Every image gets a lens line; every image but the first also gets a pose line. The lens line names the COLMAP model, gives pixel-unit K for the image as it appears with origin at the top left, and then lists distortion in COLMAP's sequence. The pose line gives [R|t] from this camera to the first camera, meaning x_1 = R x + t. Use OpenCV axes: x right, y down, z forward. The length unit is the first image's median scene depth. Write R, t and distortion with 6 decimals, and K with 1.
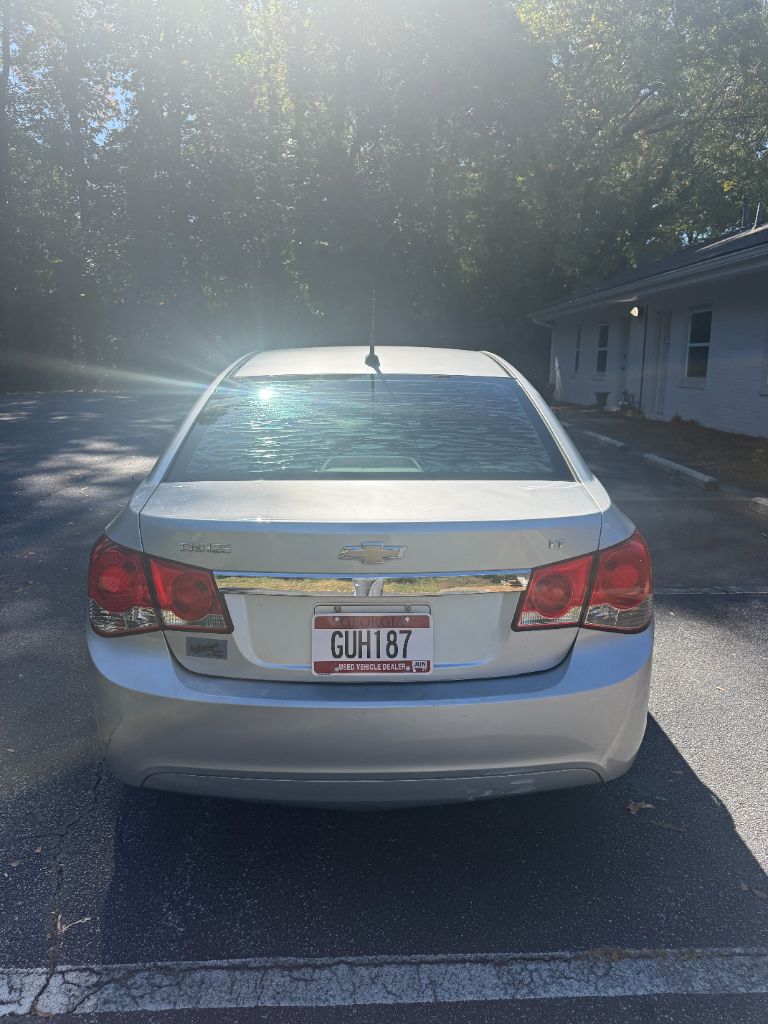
lens RADIAL K [[731.6, 0, 384.0], [0, 731.6, 512.0], [0, 0, 1]] dist [-0.005605, -0.004892]
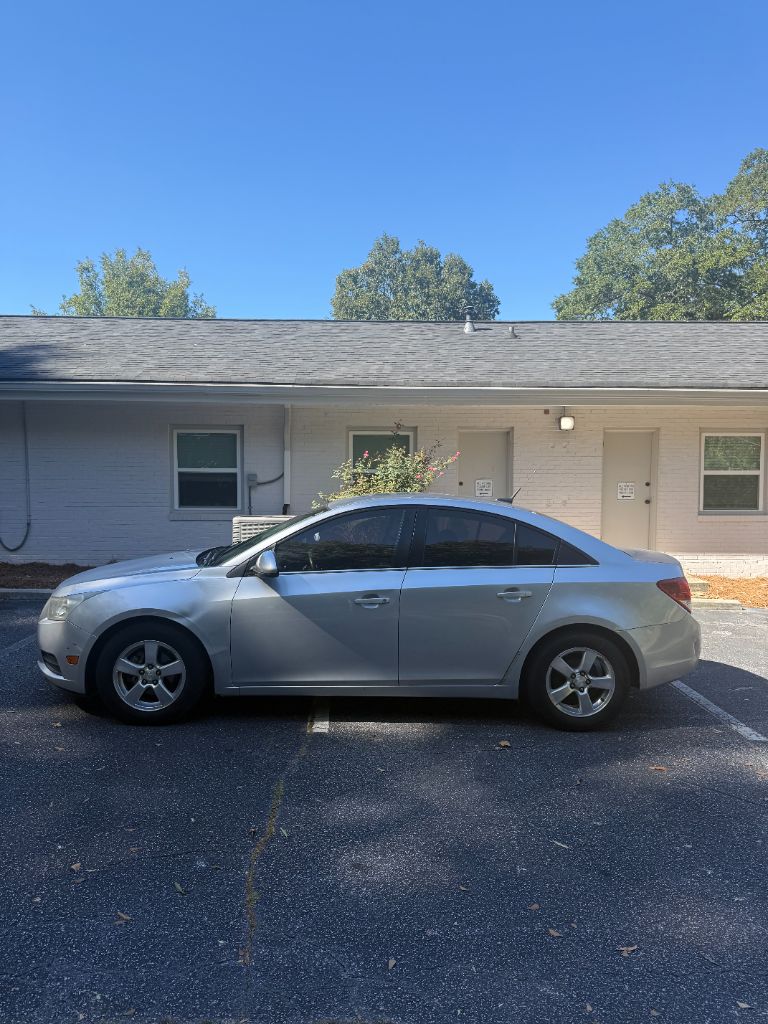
lens RADIAL K [[690.6, 0, 384.0], [0, 690.6, 512.0], [0, 0, 1]] dist [0.005884, -0.001398]
pose [[-0.022455, -0.038985, 0.998987, -2.862686], [0.189041, 0.981048, 0.042535, -0.501631], [-0.981712, 0.189804, -0.014660, 2.105845]]
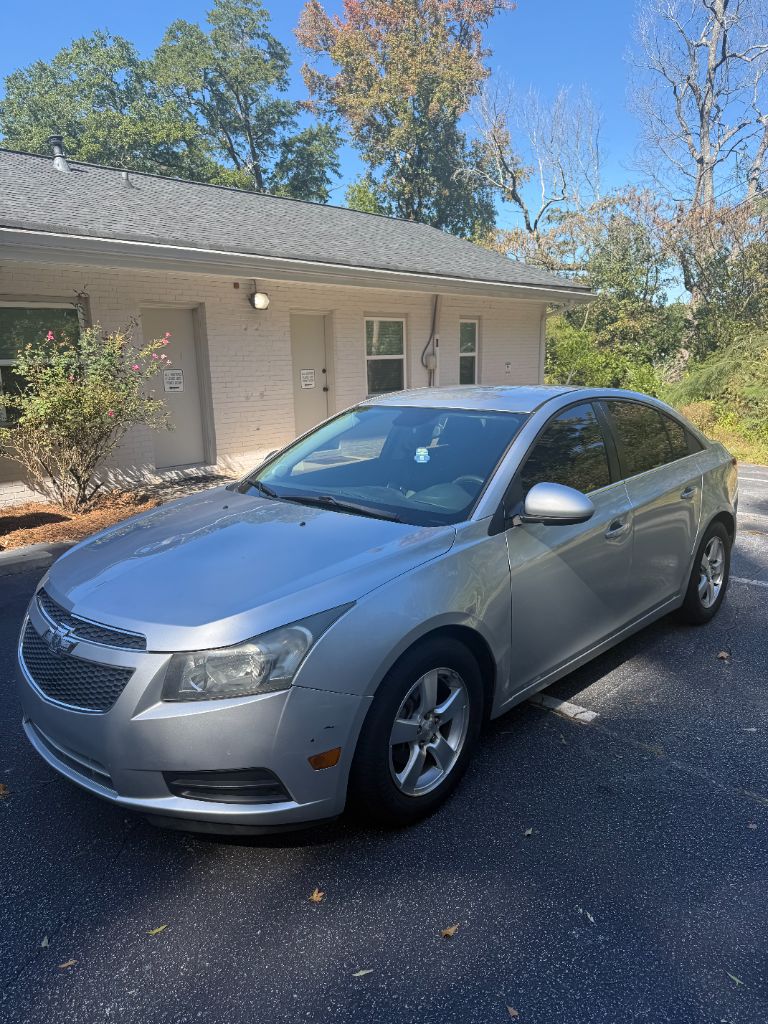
lens RADIAL K [[715.9, 0, 395.0], [0, 715.9, 510.7], [0, 0, 1]] dist [-0.010490, -0.009481]
pose [[-0.712134, -0.118627, 0.691949, -1.376021], [0.160441, 0.932037, 0.324909, -0.836429], [-0.683465, 0.342395, -0.644703, 3.704970]]
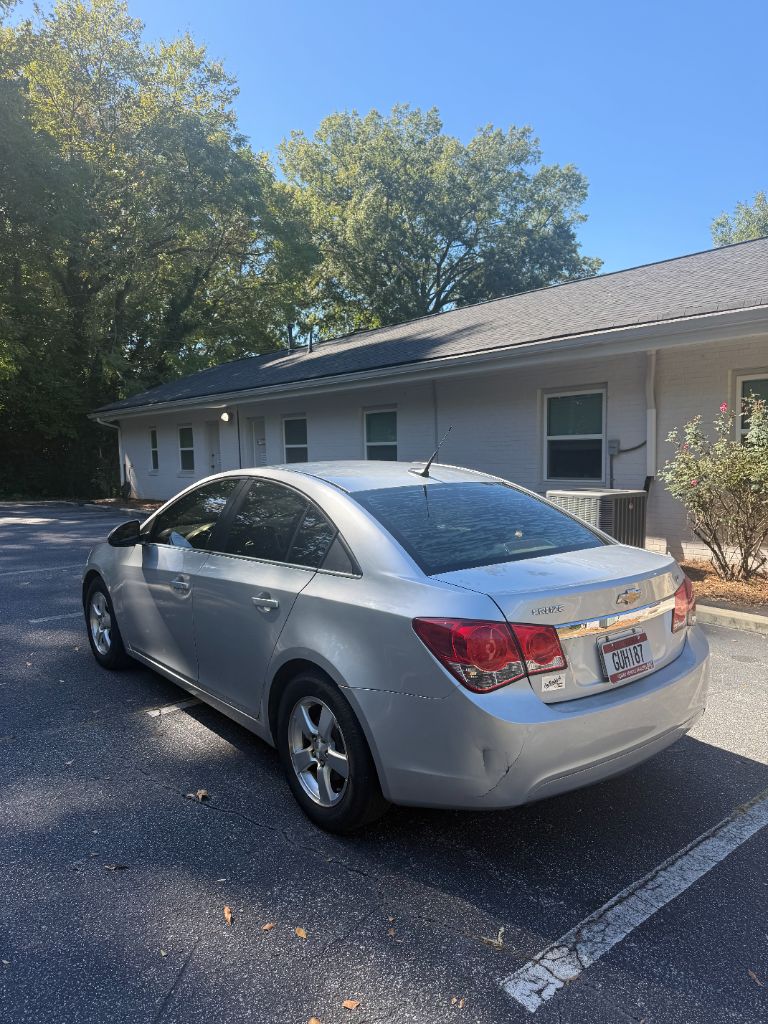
lens RADIAL K [[715.9, 0, 395.0], [0, 715.9, 510.7], [0, 0, 1]] dist [-0.010490, -0.009481]
pose [[0.785745, -0.056162, 0.615995, -1.322358], [0.135089, 0.987410, -0.082290, -0.068212], [-0.603619, 0.147873, 0.783440, 0.065423]]
